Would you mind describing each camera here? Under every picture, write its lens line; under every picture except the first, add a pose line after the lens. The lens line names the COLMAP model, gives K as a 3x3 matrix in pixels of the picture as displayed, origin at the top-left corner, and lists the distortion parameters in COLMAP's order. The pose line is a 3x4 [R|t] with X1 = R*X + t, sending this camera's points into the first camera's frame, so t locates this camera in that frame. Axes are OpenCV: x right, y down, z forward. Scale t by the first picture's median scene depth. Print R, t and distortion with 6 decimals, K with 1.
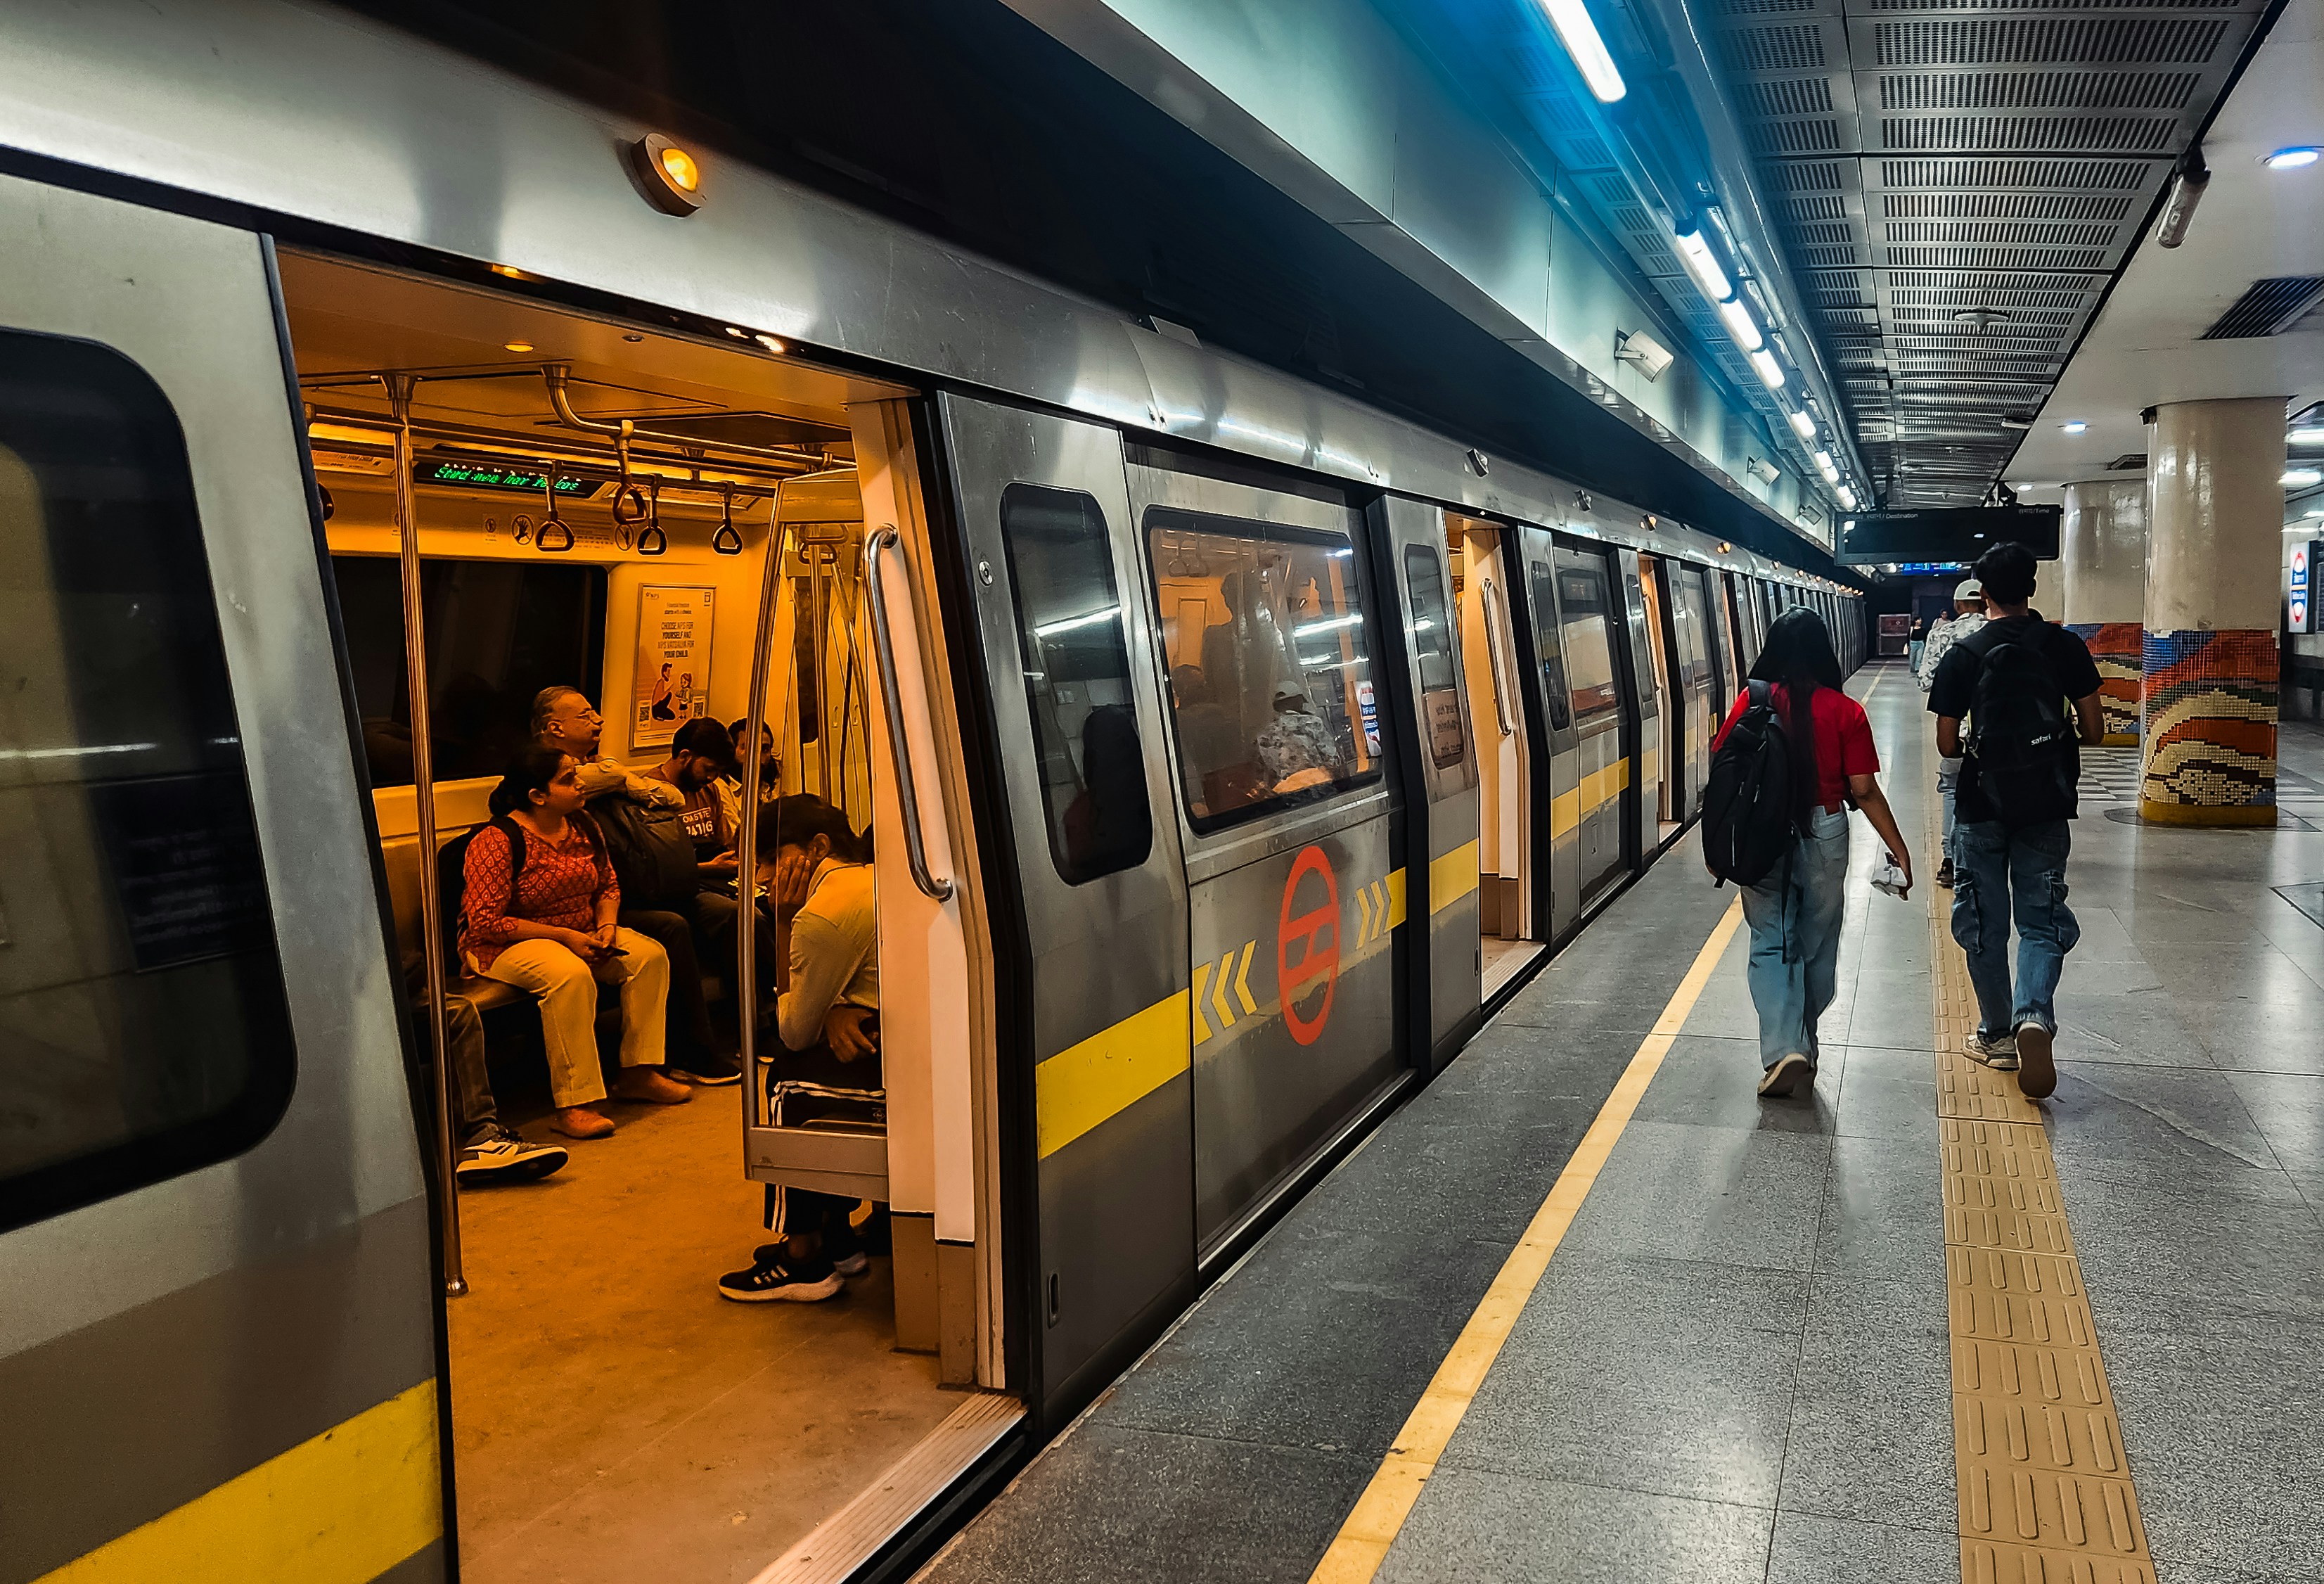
lens RADIAL K [[2750.2, 0, 1162.0], [0, 2750.2, 792.0], [0, 0, 1]] dist [-0.115613, 0.096377]
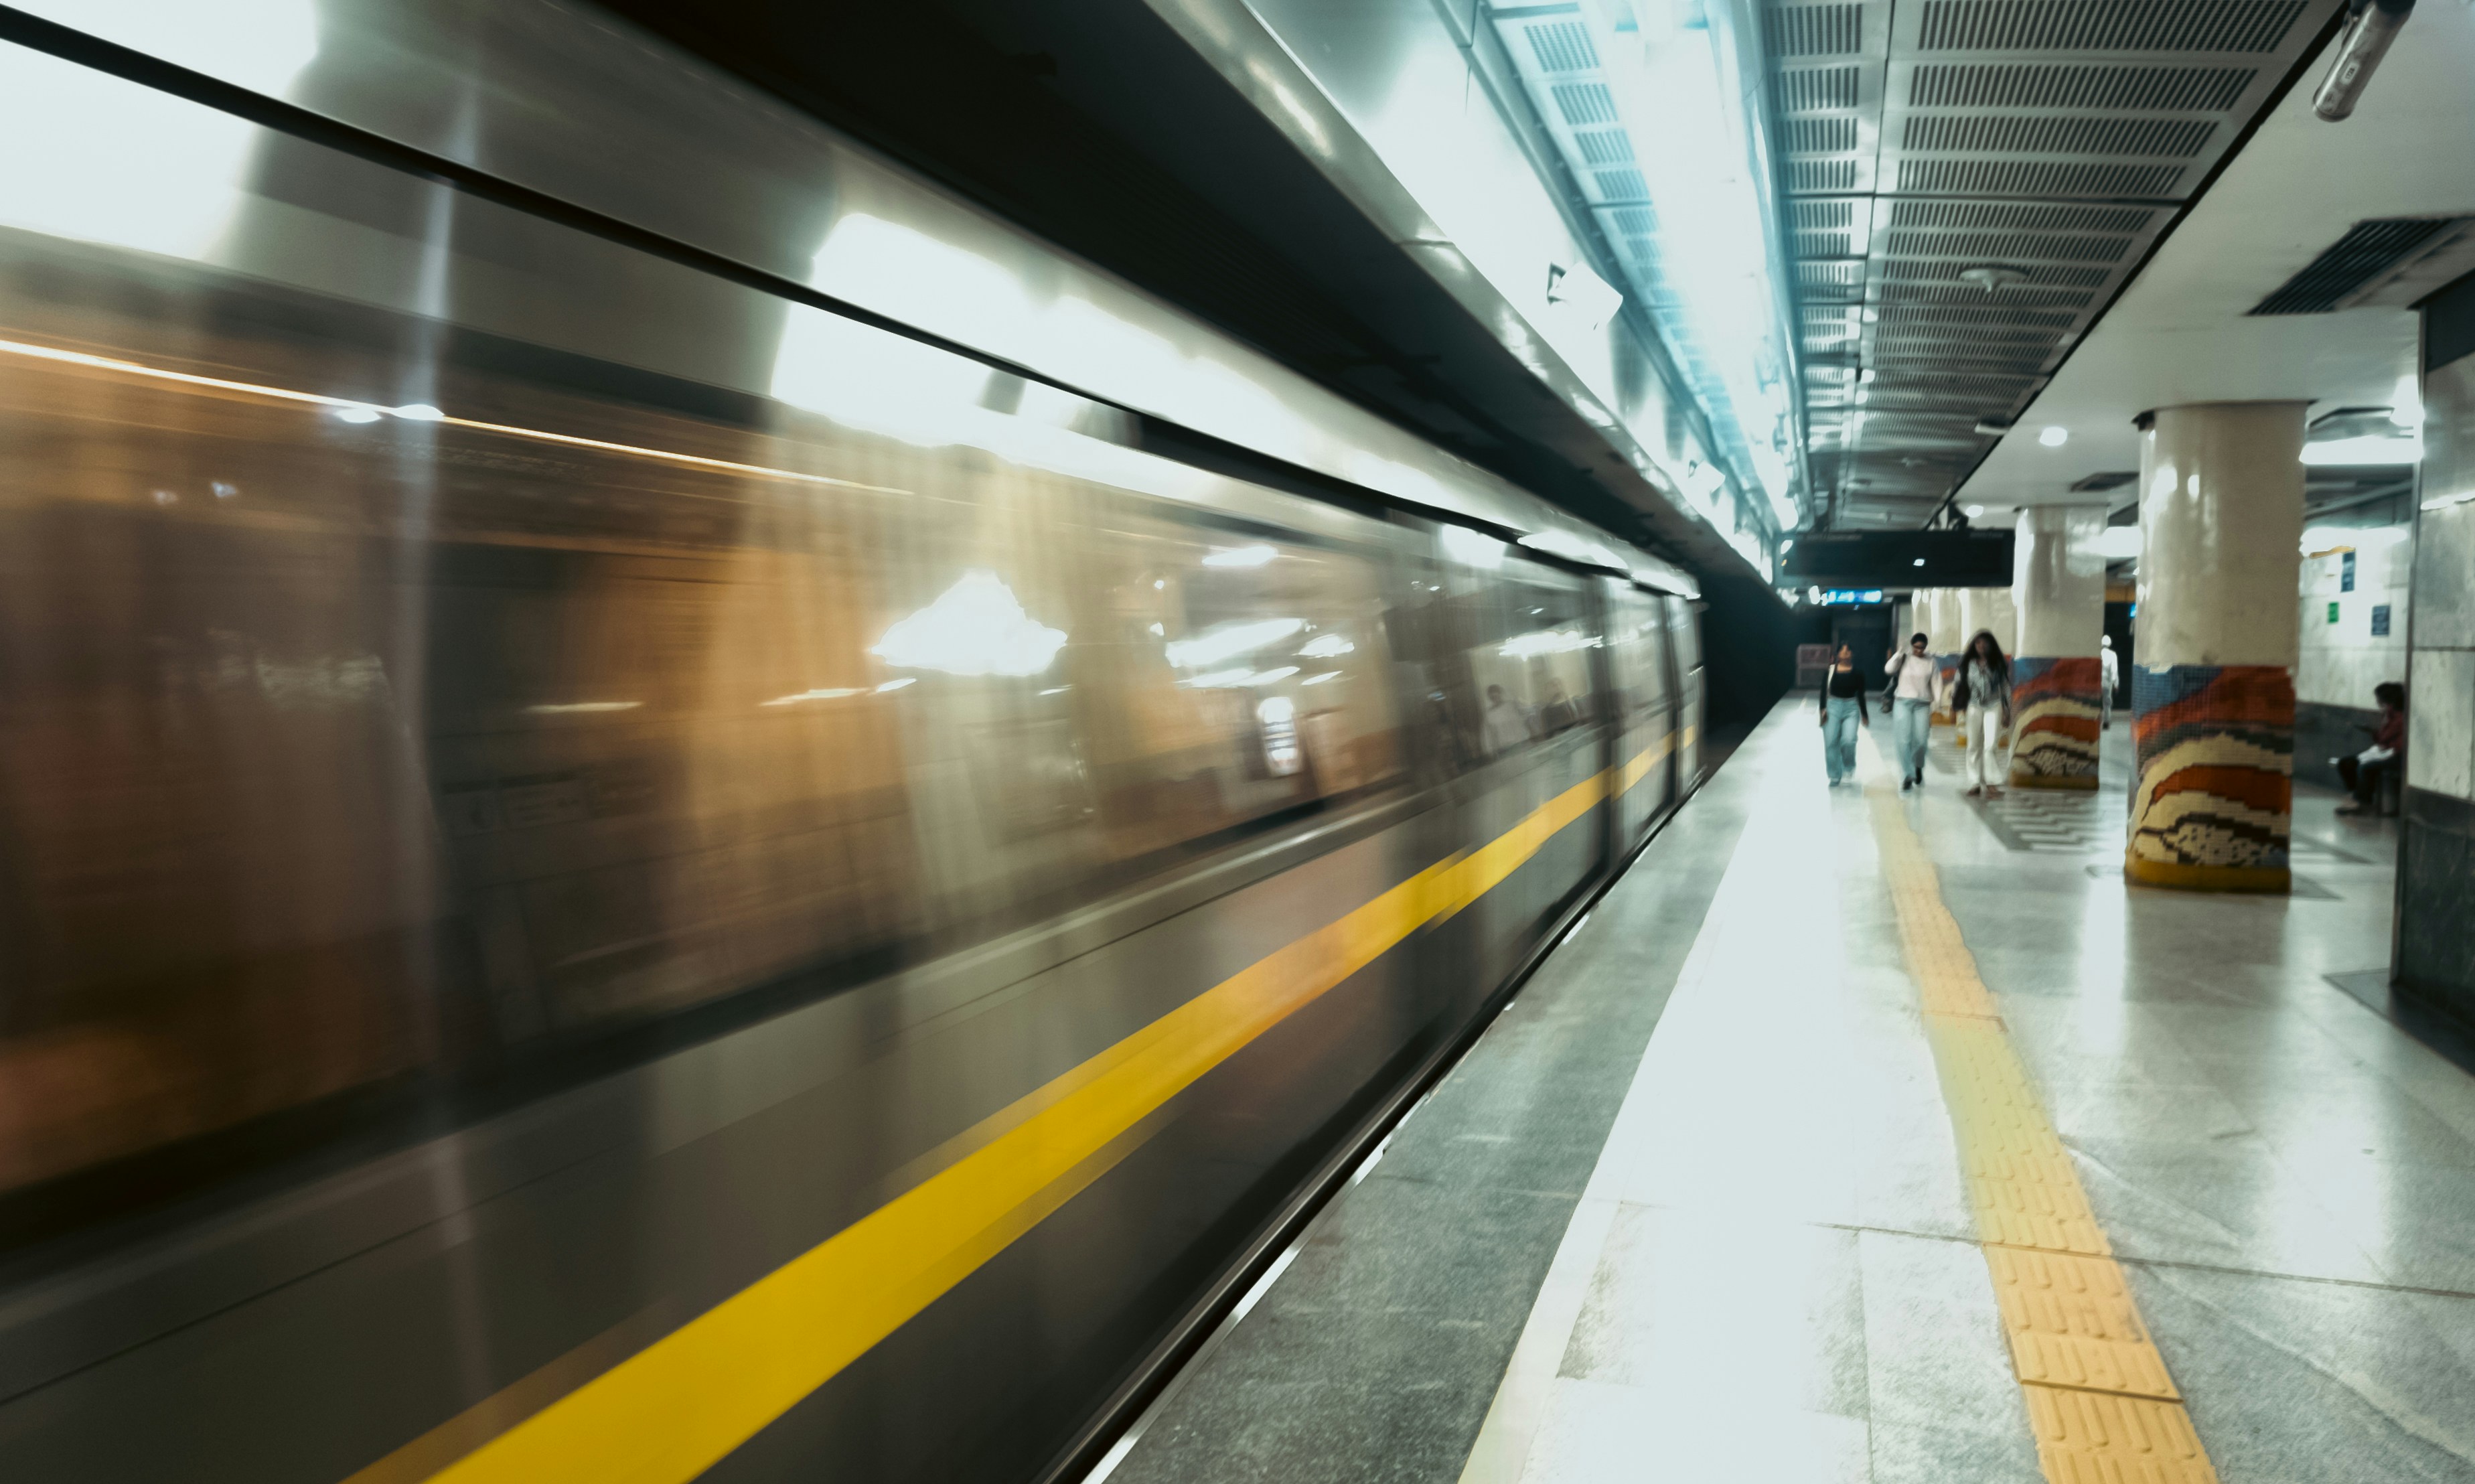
lens RADIAL K [[2713.6, 0, 1237.7], [0, 2713.6, 740.9], [0, 0, 1]] dist [-0.108476, 0.005296]
pose [[0.998230, 0.021323, 0.055519, 0.024093], [-0.019941, 0.999480, -0.025319, -0.007169], [-0.056030, 0.024167, 0.998137, 0.154791]]
